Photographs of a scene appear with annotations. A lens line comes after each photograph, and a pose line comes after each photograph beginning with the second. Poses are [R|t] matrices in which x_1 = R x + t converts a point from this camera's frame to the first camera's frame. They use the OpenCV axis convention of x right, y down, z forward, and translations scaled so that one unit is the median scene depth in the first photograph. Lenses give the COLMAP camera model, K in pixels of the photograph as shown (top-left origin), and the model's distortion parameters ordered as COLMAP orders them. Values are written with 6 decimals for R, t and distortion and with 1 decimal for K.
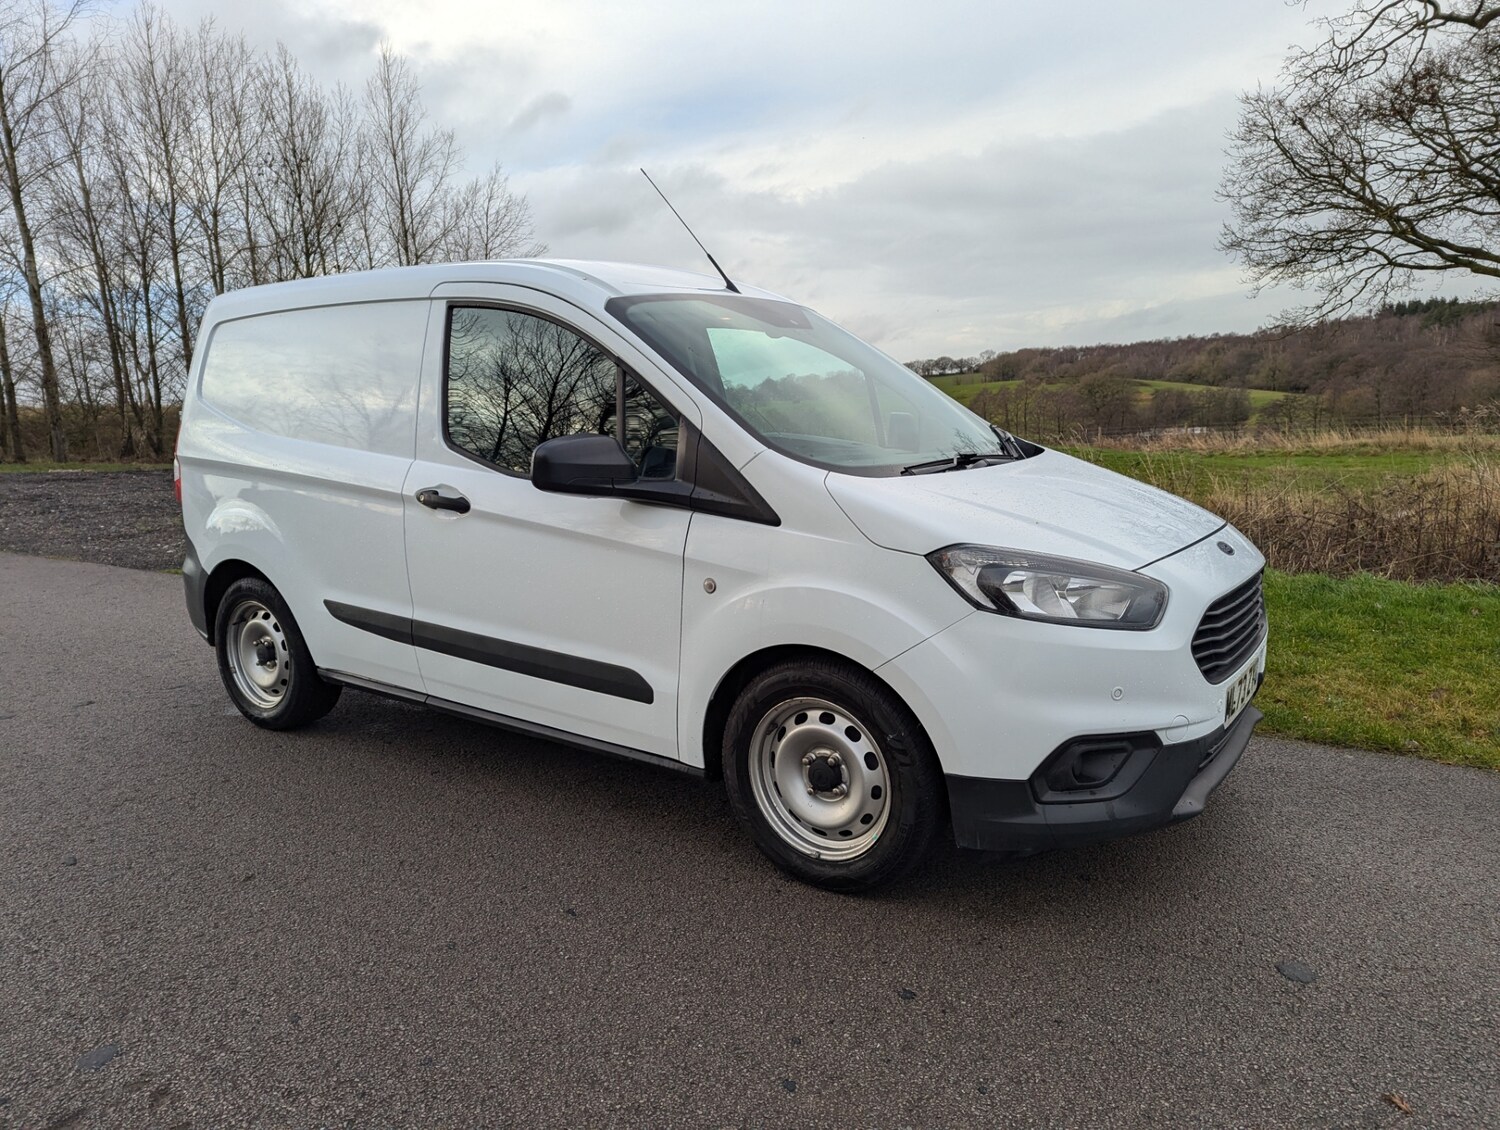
lens RADIAL K [[1057.4, 0, 754.6], [0, 1057.4, 571.8], [0, 0, 1]] dist [0.068259, -0.055300]
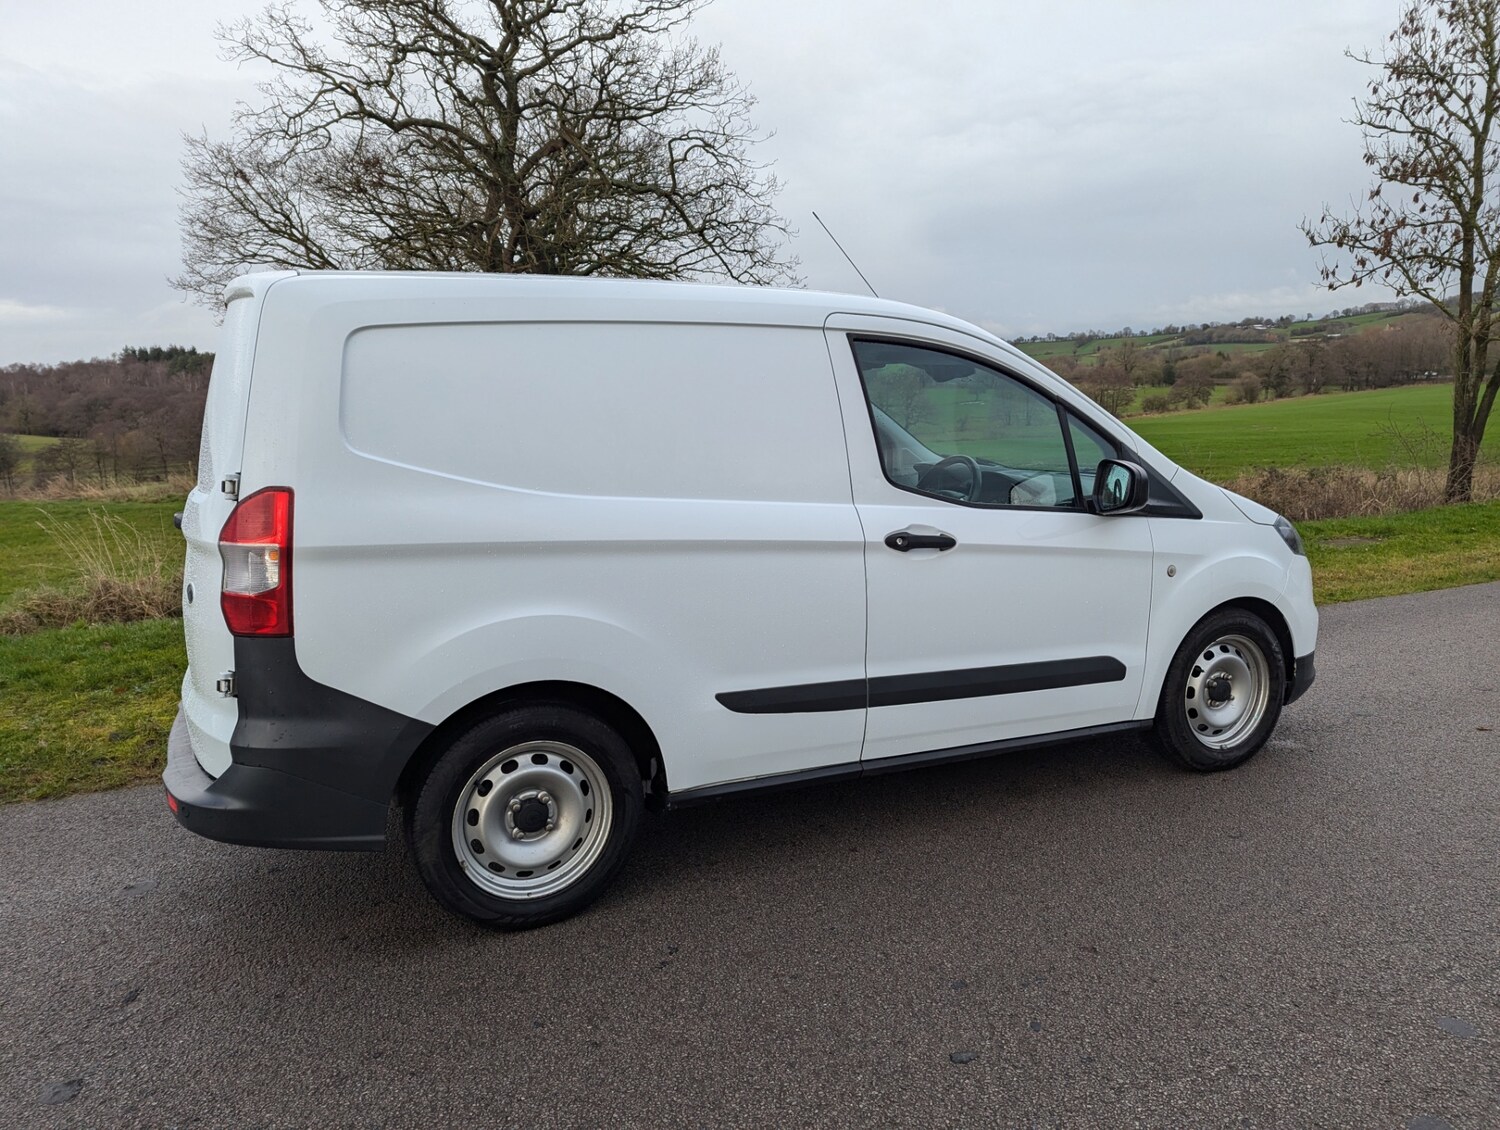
lens RADIAL K [[1057.4, 0, 756.3], [0, 1057.4, 560.6], [0, 0, 1]] dist [0.068259, -0.055300]
pose [[0.491316, -0.114687, 0.863398, -1.143345], [0.157703, 0.986622, 0.041314, -0.107588], [-0.856586, 0.115862, 0.502829, 0.621204]]
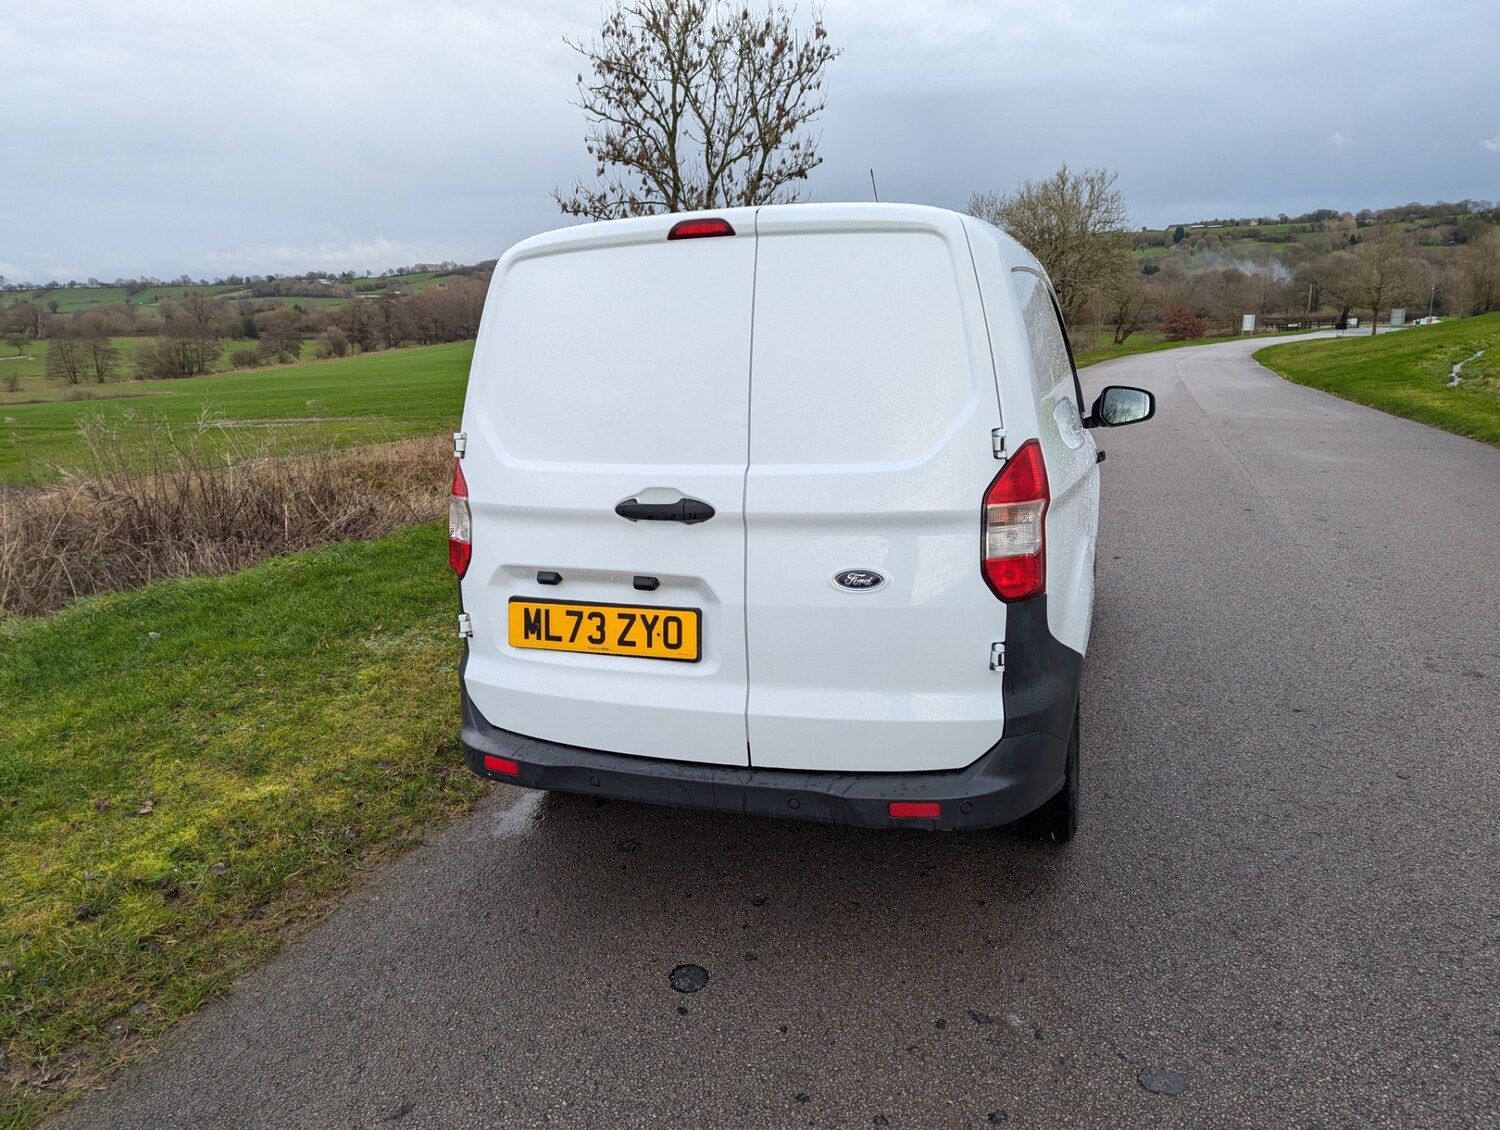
lens RADIAL K [[1057.4, 0, 741.7], [0, 1057.4, 576.8], [0, 0, 1]] dist [0.068259, -0.055300]
pose [[-0.286265, -0.182582, 0.940594, -1.280424], [0.203548, 0.947680, 0.245907, -0.301993], [-0.936280, 0.261851, -0.234123, 1.621771]]
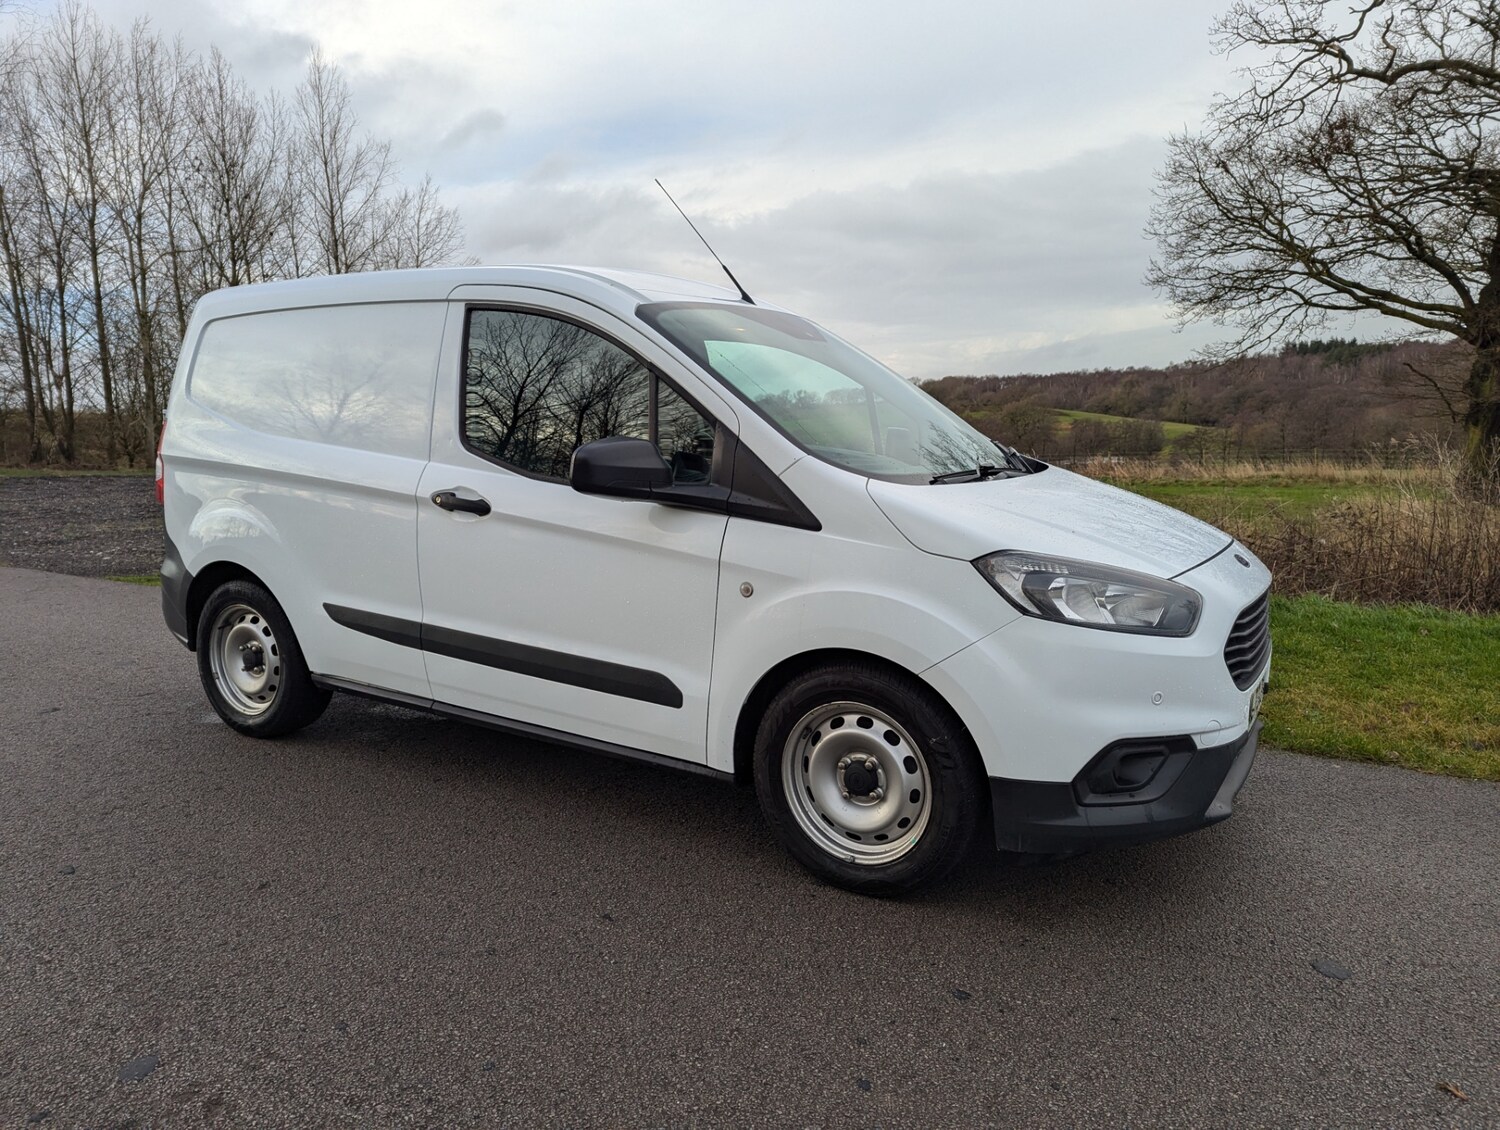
lens RADIAL K [[1057.4, 0, 747.6], [0, 1057.4, 565.2], [0, 0, 1]] dist [0.068259, -0.055300]
pose [[0.997867, 0.014592, 0.063633, -0.084967], [-0.012979, 0.999586, -0.025690, 0.012678], [-0.063982, 0.024809, 0.997643, -0.001888]]
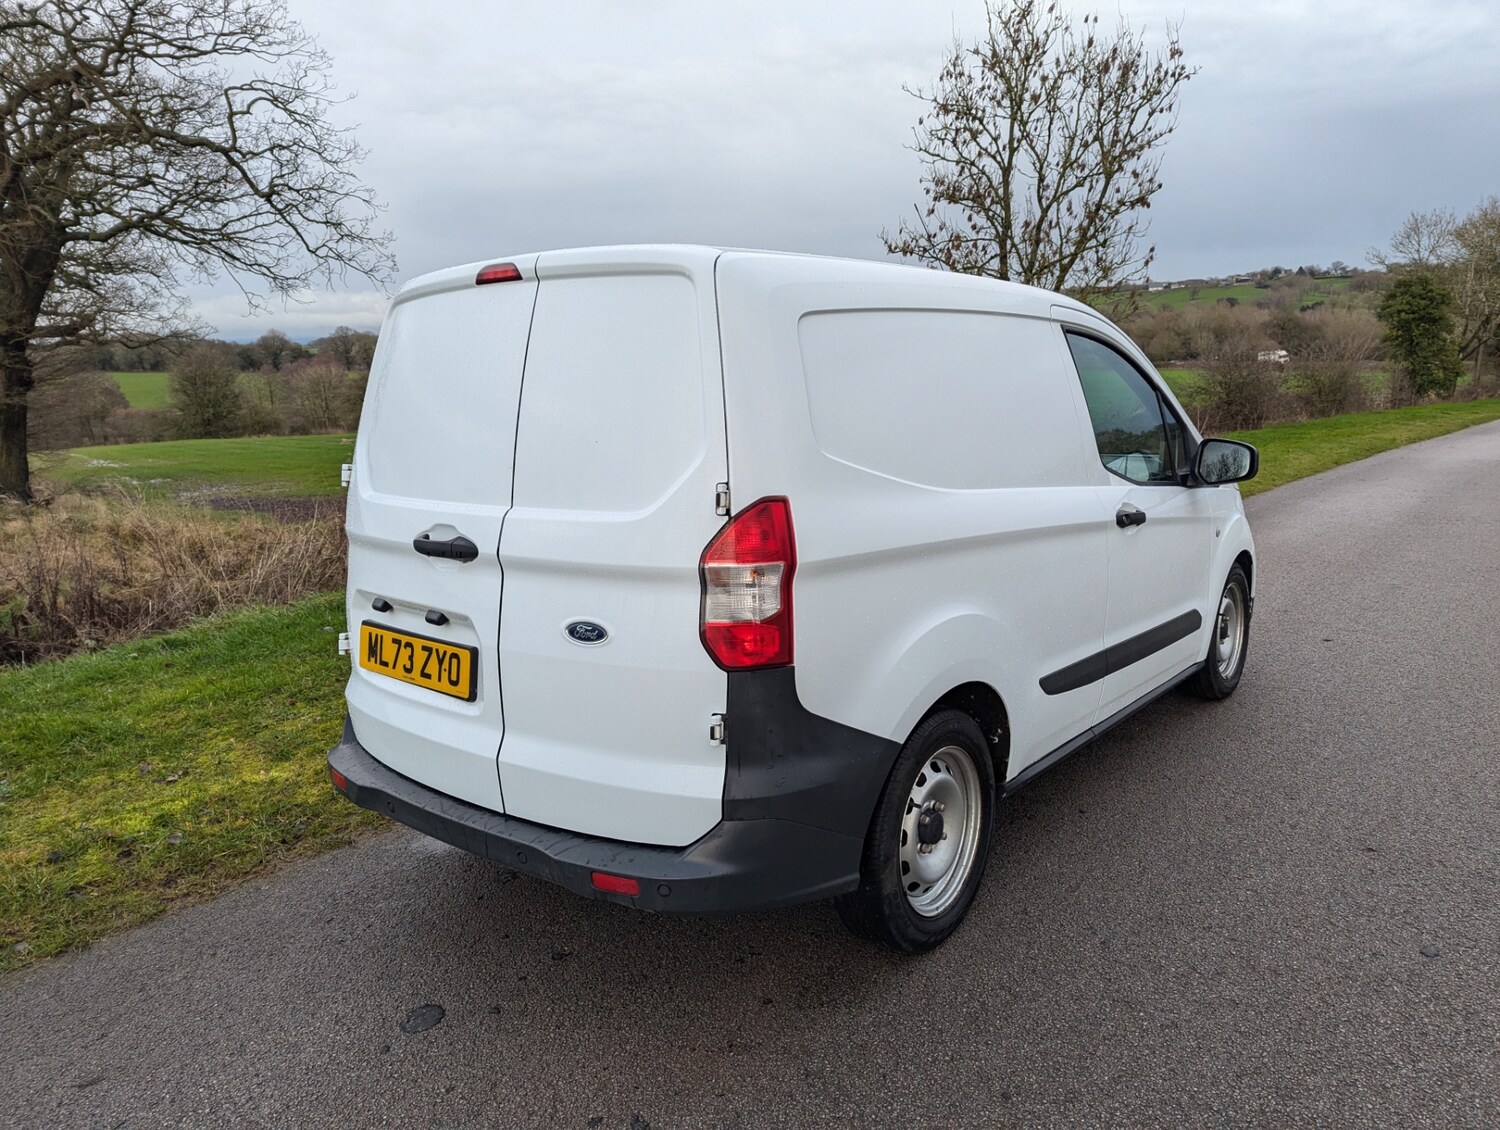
lens RADIAL K [[1057.4, 0, 755.9], [0, 1057.4, 565.2], [0, 0, 1]] dist [0.068259, -0.055300]
pose [[0.058963, -0.150164, 0.986901, -1.293879], [0.195145, 0.971281, 0.136128, -0.225800], [-0.979000, 0.184563, 0.086573, 1.224223]]
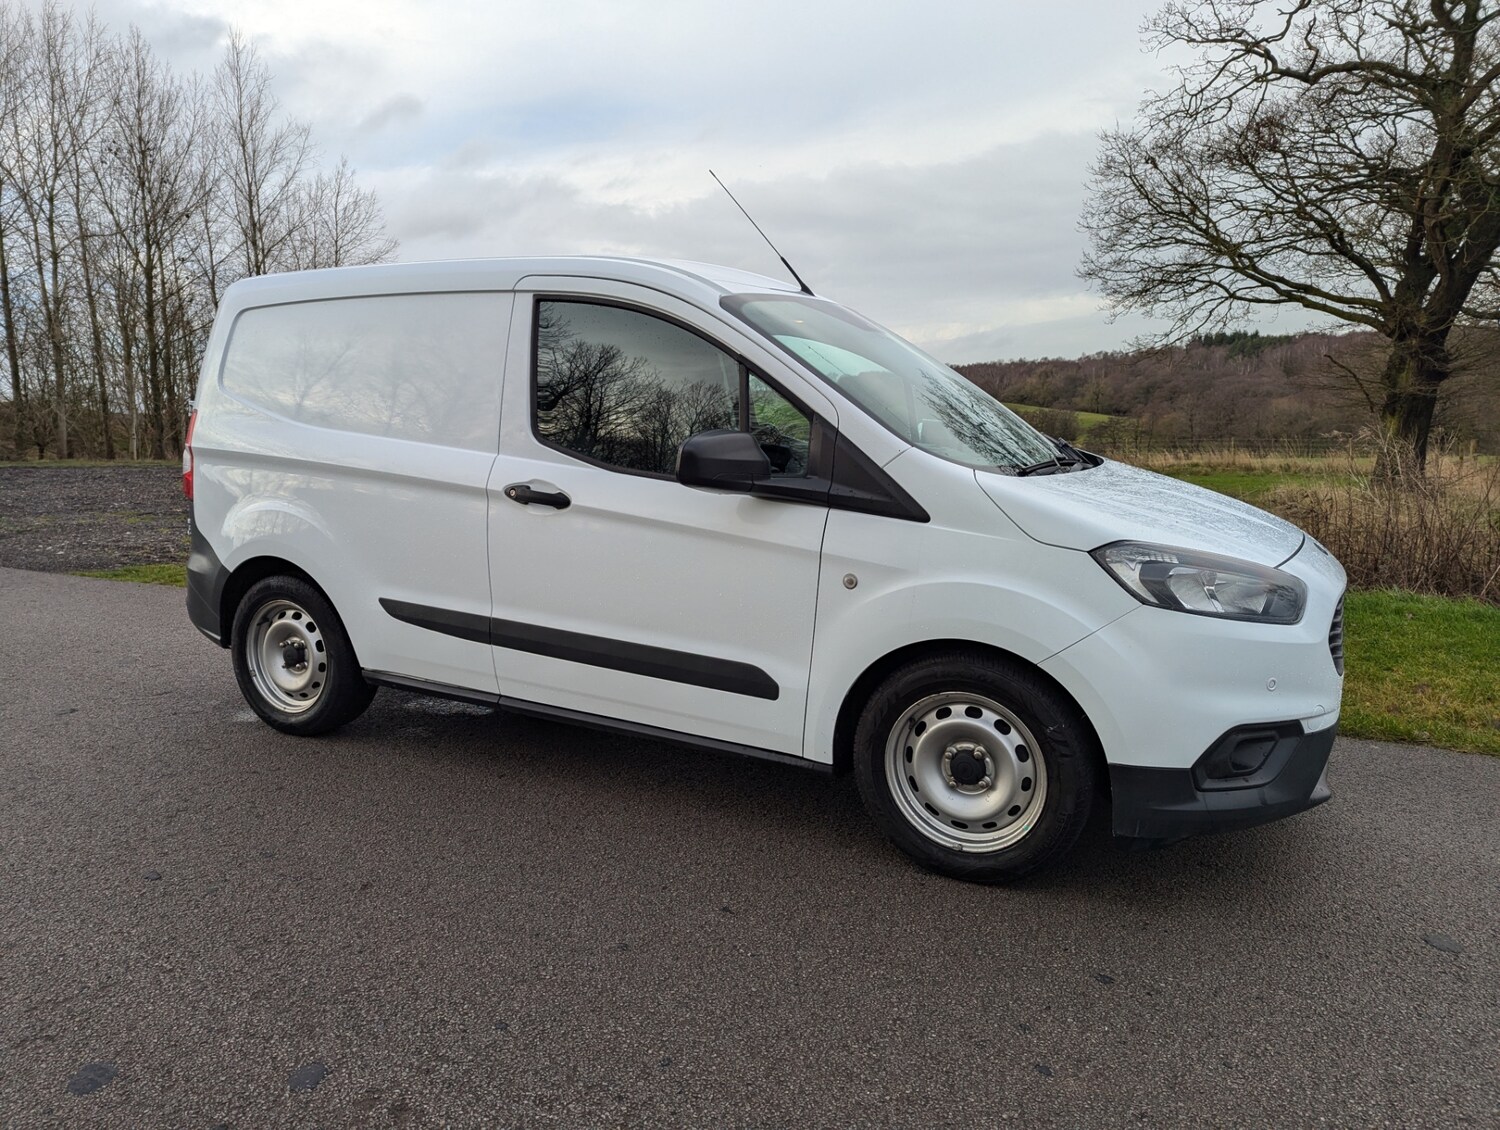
lens RADIAL K [[1057.4, 0, 726.6], [0, 1057.4, 558.2], [0, 0, 1]] dist [0.068259, -0.055300]
pose [[0.992871, 0.006854, 0.118997, -0.225351], [-0.004164, 0.999730, -0.022840, 0.011724], [-0.119122, 0.022181, 0.992632, 0.009575]]
